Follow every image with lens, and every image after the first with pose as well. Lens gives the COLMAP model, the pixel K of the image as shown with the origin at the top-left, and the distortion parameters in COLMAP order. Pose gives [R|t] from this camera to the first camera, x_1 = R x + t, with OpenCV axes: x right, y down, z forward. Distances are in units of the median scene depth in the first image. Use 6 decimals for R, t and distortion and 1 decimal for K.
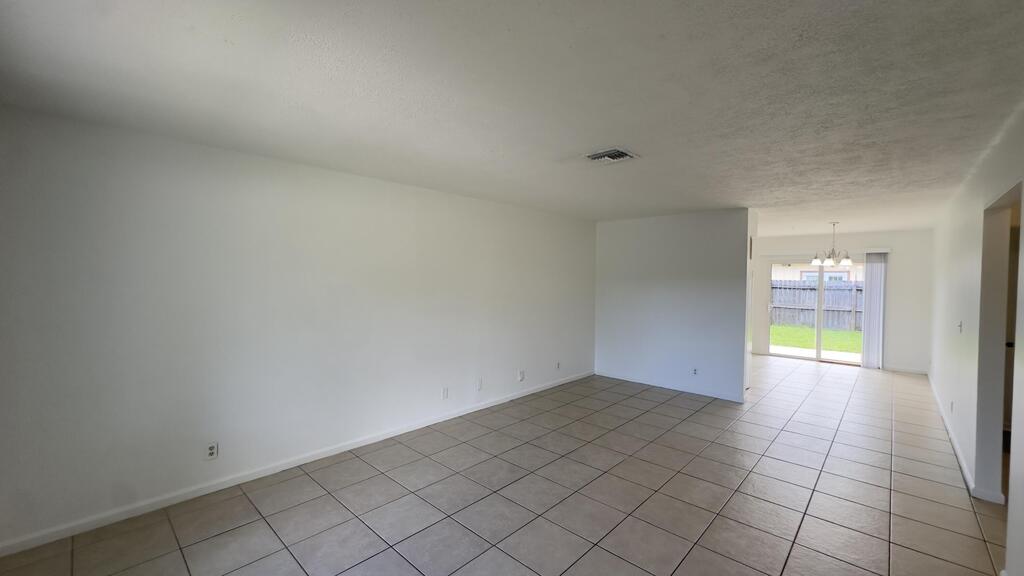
lens RADIAL K [[407.8, 0, 514.4], [0, 407.8, 290.7], [0, 0, 1]] dist [-0.000672, 0.000357]
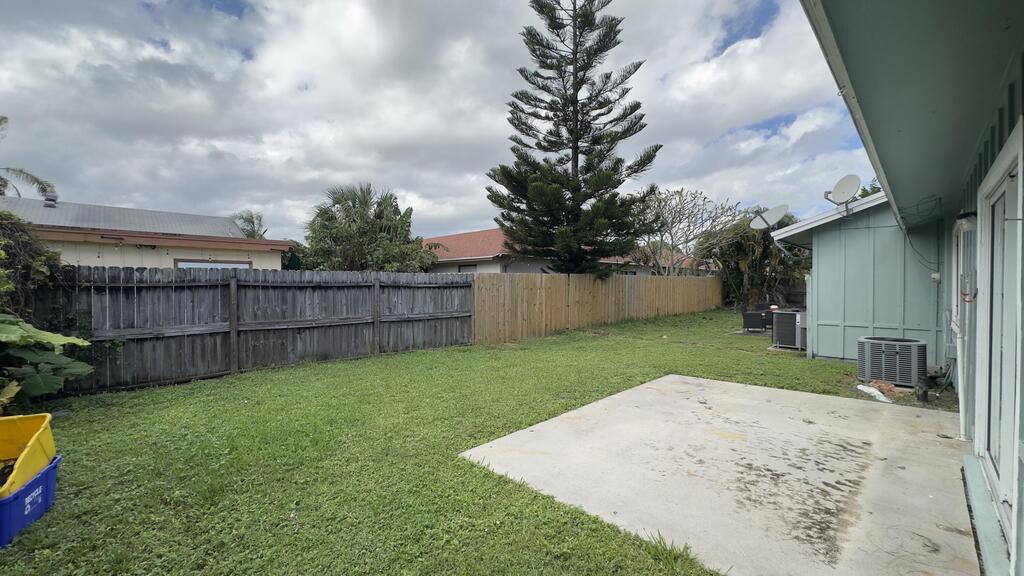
lens RADIAL K [[407.8, 0, 515.6], [0, 407.8, 284.7], [0, 0, 1]] dist [-0.000672, 0.000357]
pose [[0.044182, -0.013915, 0.998927, 0.474786], [0.032063, 0.999408, 0.012503, -0.011971], [-0.998509, 0.031476, 0.044602, 1.529683]]
